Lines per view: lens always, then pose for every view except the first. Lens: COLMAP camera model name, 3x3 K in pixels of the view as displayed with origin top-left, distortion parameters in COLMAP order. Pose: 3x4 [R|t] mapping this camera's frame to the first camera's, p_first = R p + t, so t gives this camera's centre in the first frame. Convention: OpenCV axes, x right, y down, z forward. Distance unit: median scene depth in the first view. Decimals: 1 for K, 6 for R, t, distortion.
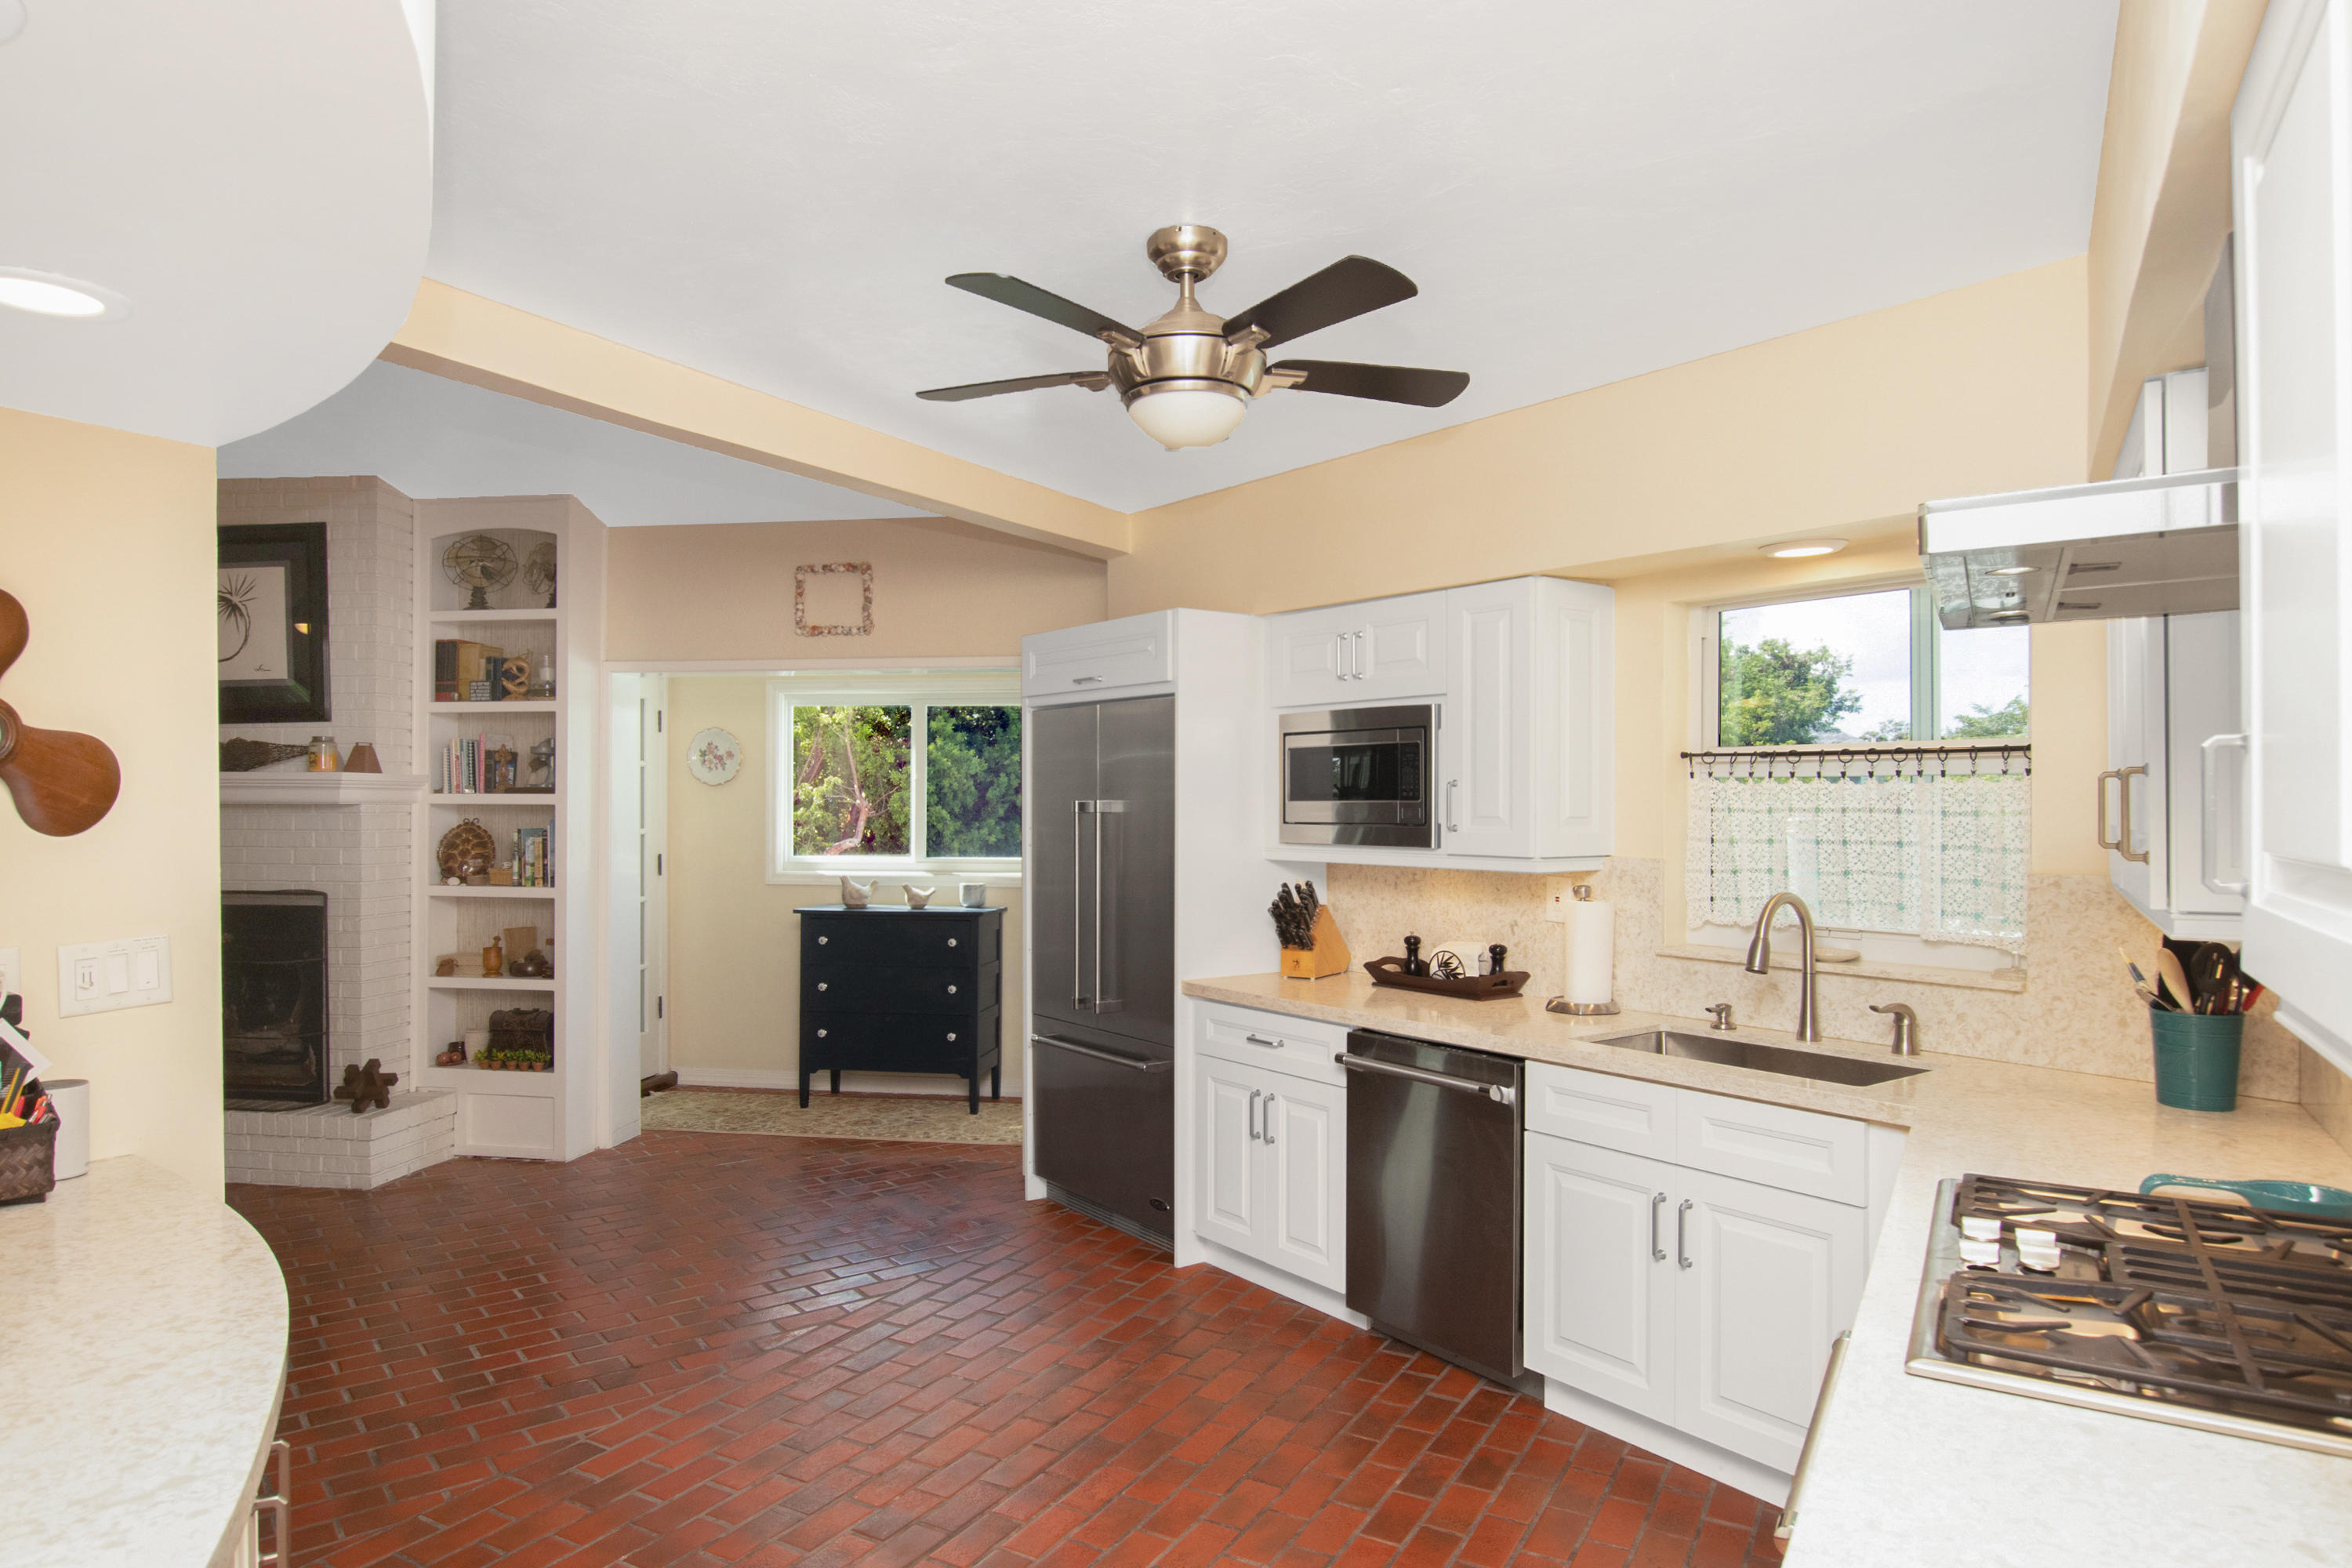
lens RADIAL K [[1427.2, 0, 1189.6], [0, 1427.2, 791.7], [0, 0, 1]] dist [-0.026743, 0.013037]
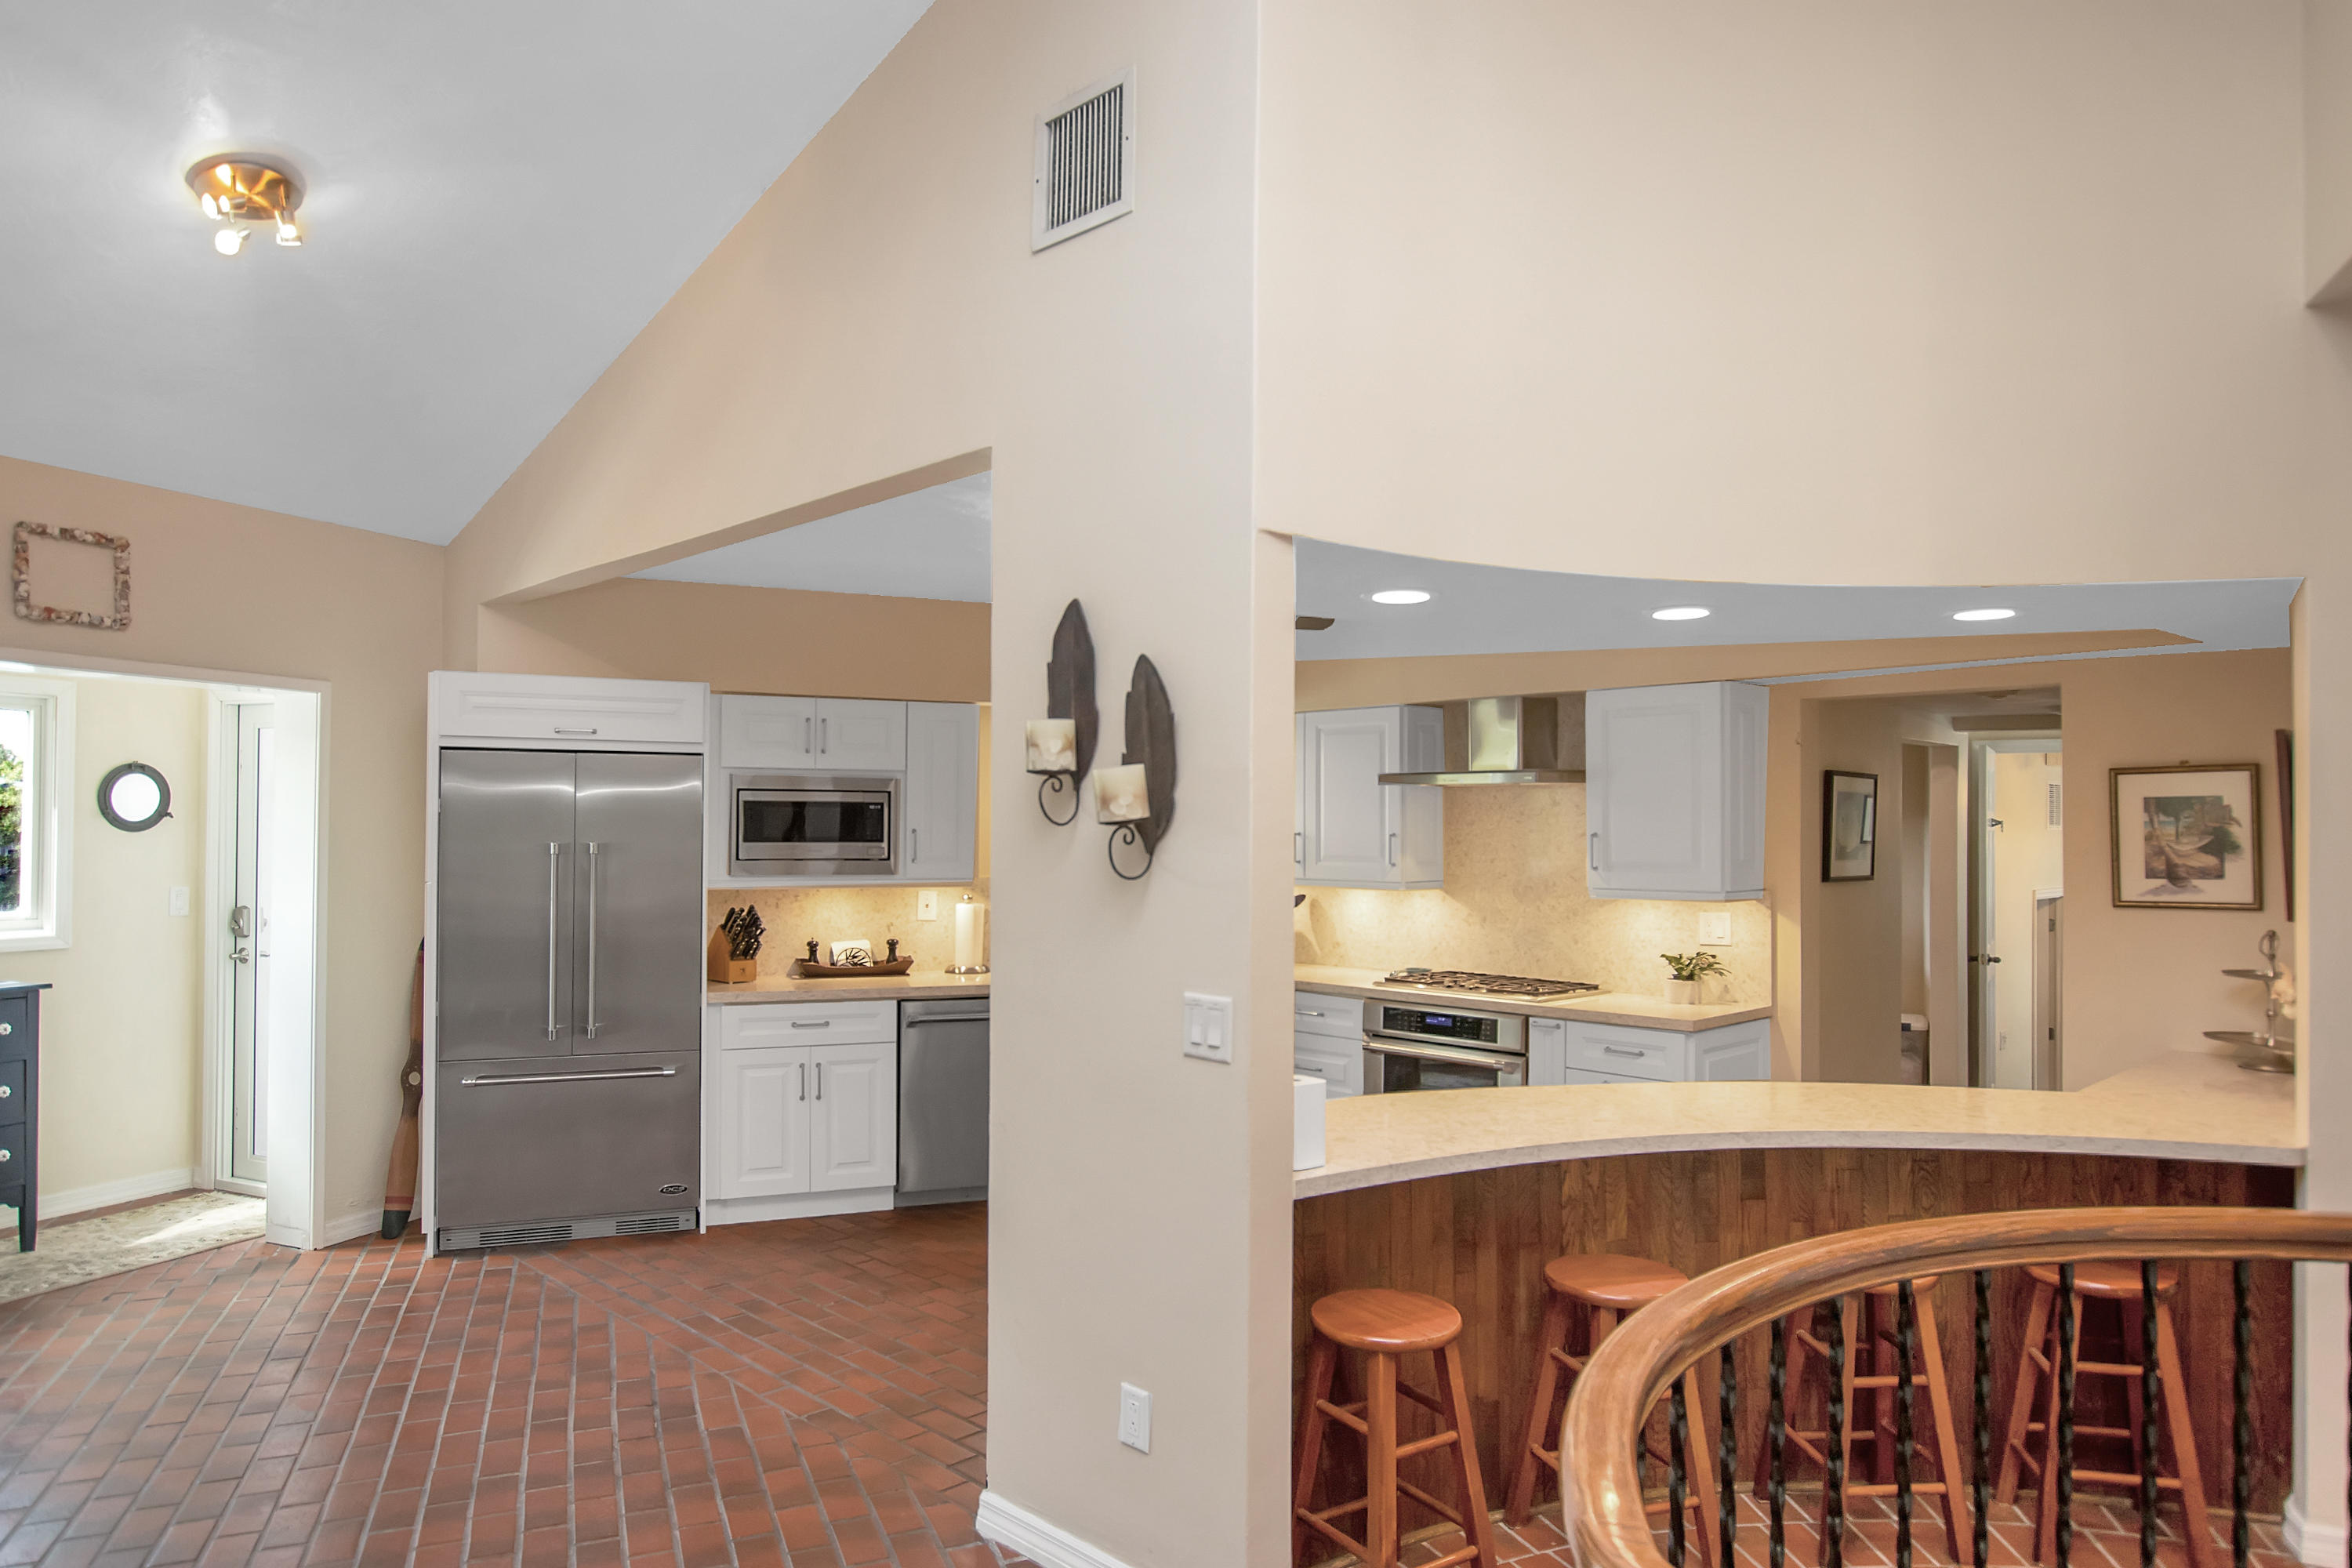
lens RADIAL K [[1427.2, 0, 1166.5], [0, 1427.2, 823.7], [0, 0, 1]] dist [-0.026743, 0.013037]
pose [[0.265026, 0.005213, 0.964227, -1.046586], [-0.012565, 0.999919, -0.001952, -0.012701], [-0.964159, -0.011598, 0.265070, 0.307686]]
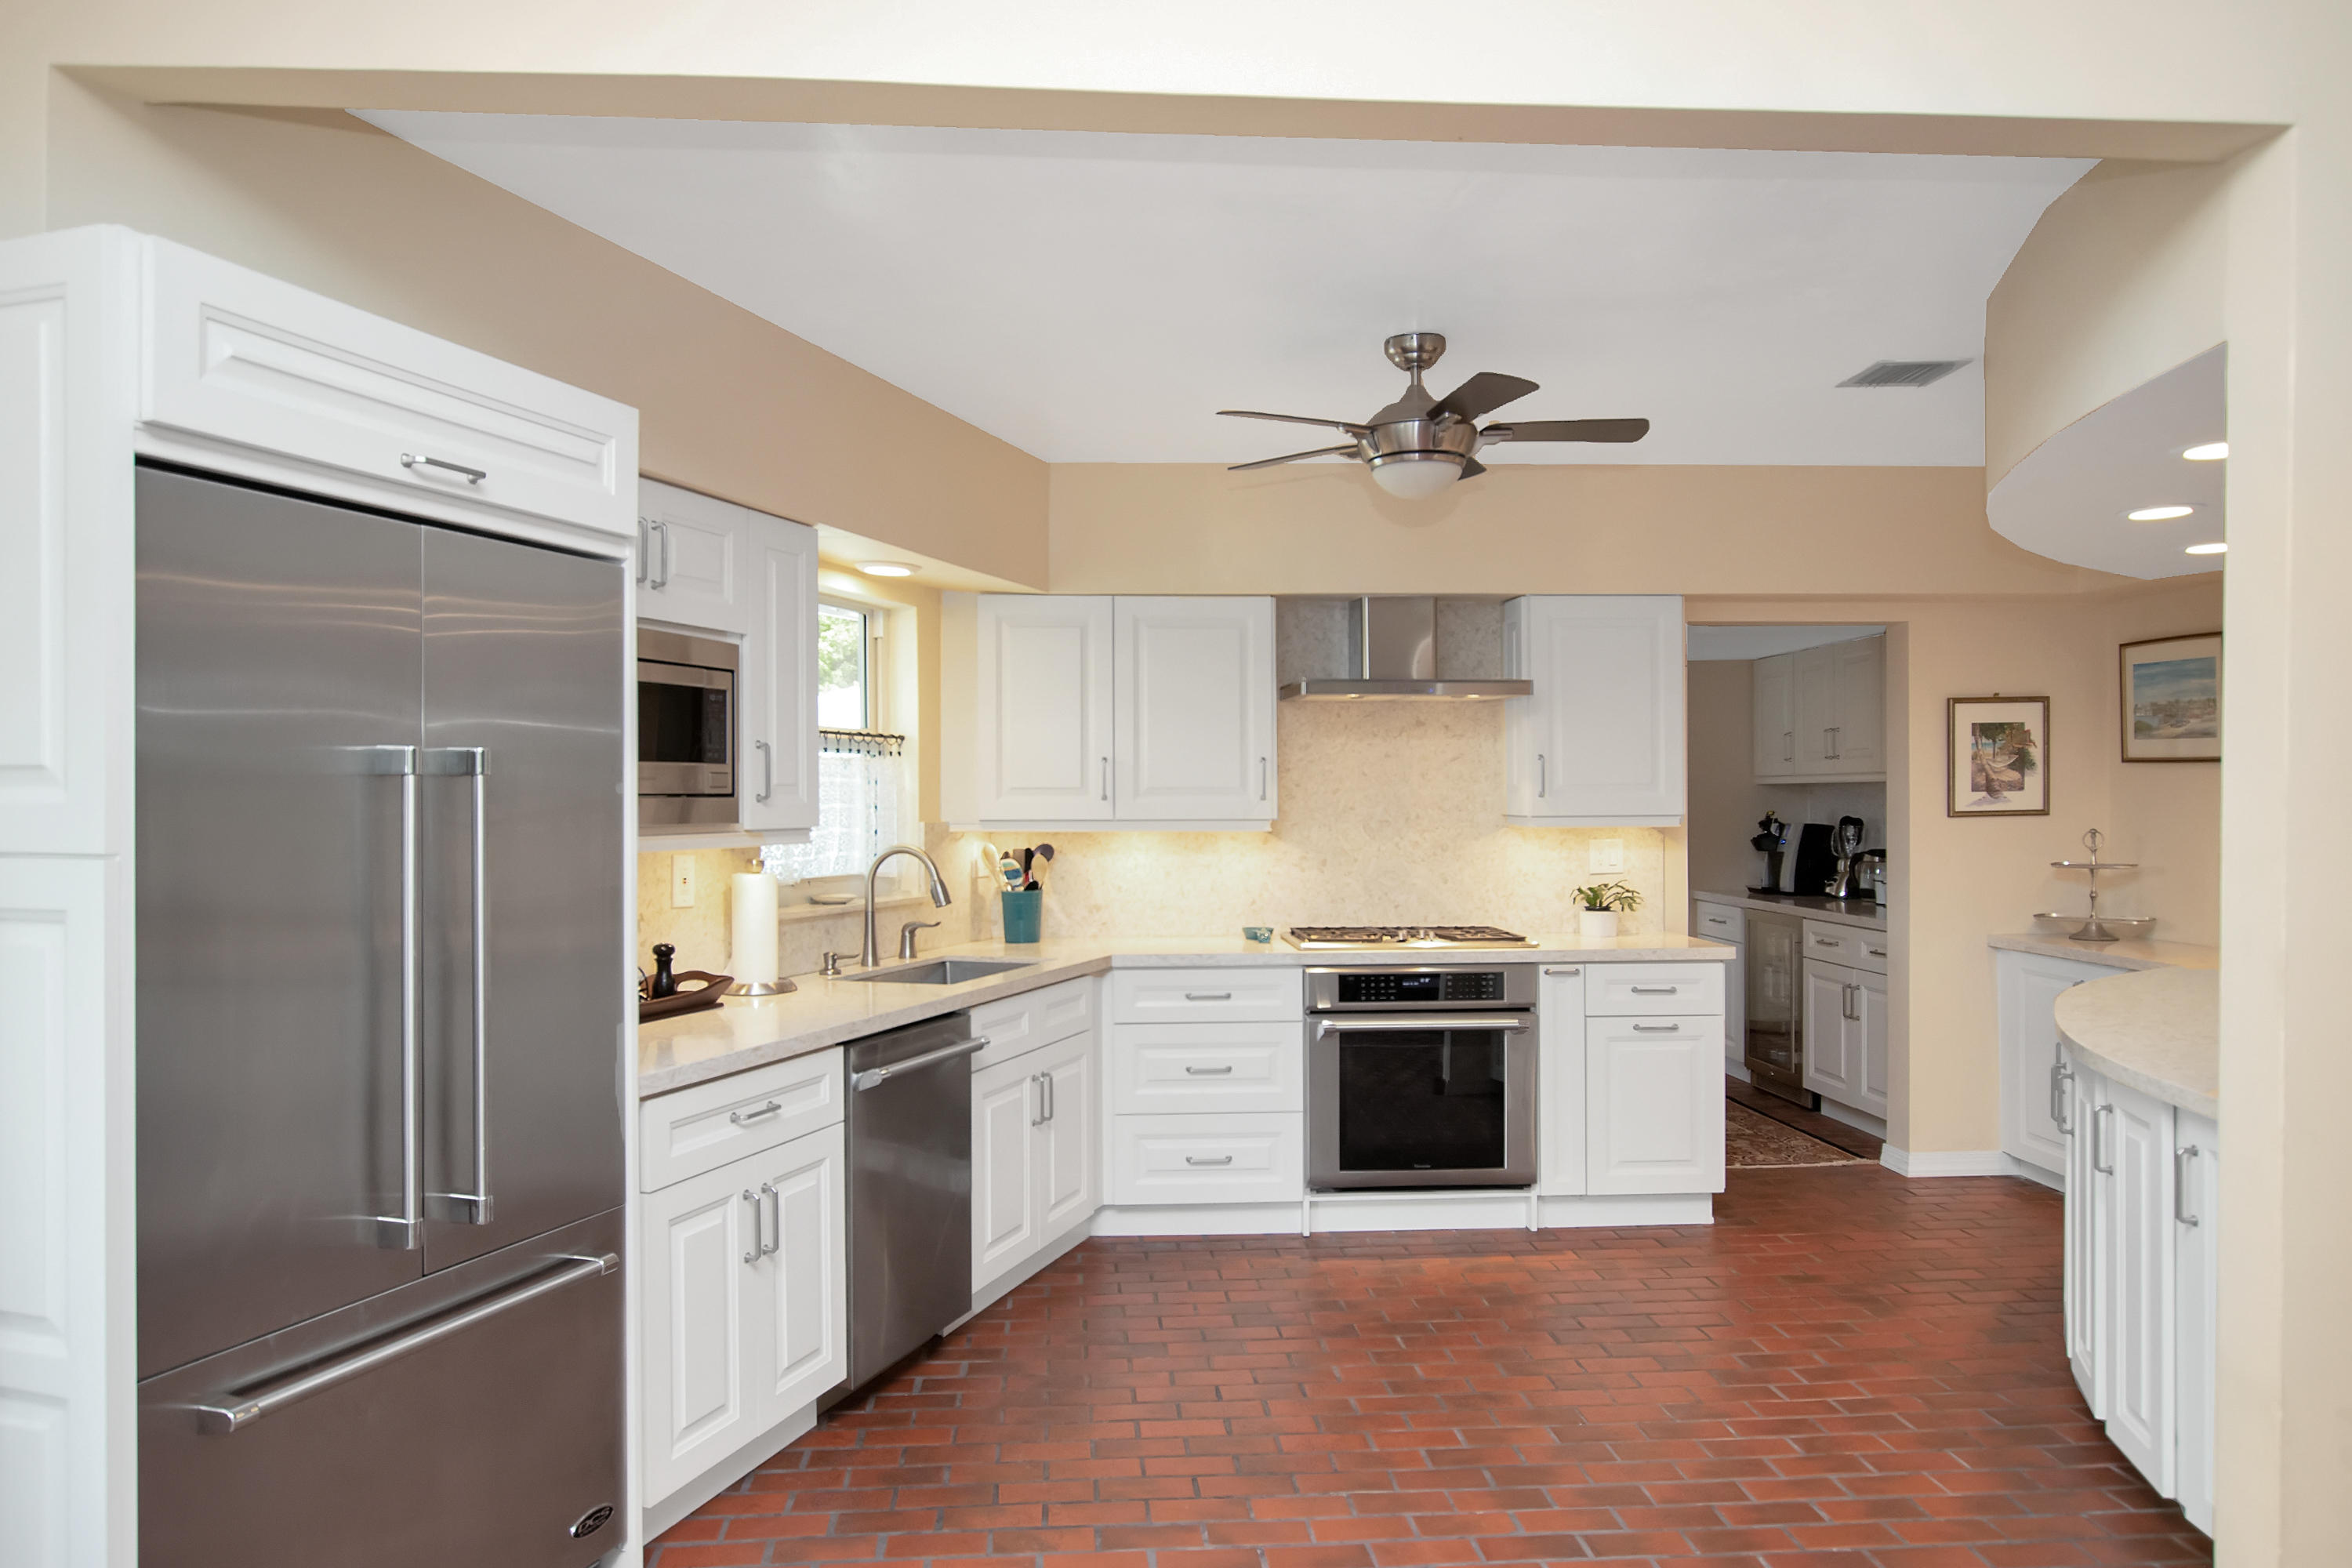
lens RADIAL K [[1578.0, 0, 1185.5], [0, 1578.0, 798.6], [0, 0, 1]] dist [0.010345, 0.003215]
pose [[-0.567750, -0.000052, 0.823201, -0.630948], [-0.002063, 0.999997, -0.001359, 0.022884], [-0.823199, -0.002470, -0.567748, 1.160596]]
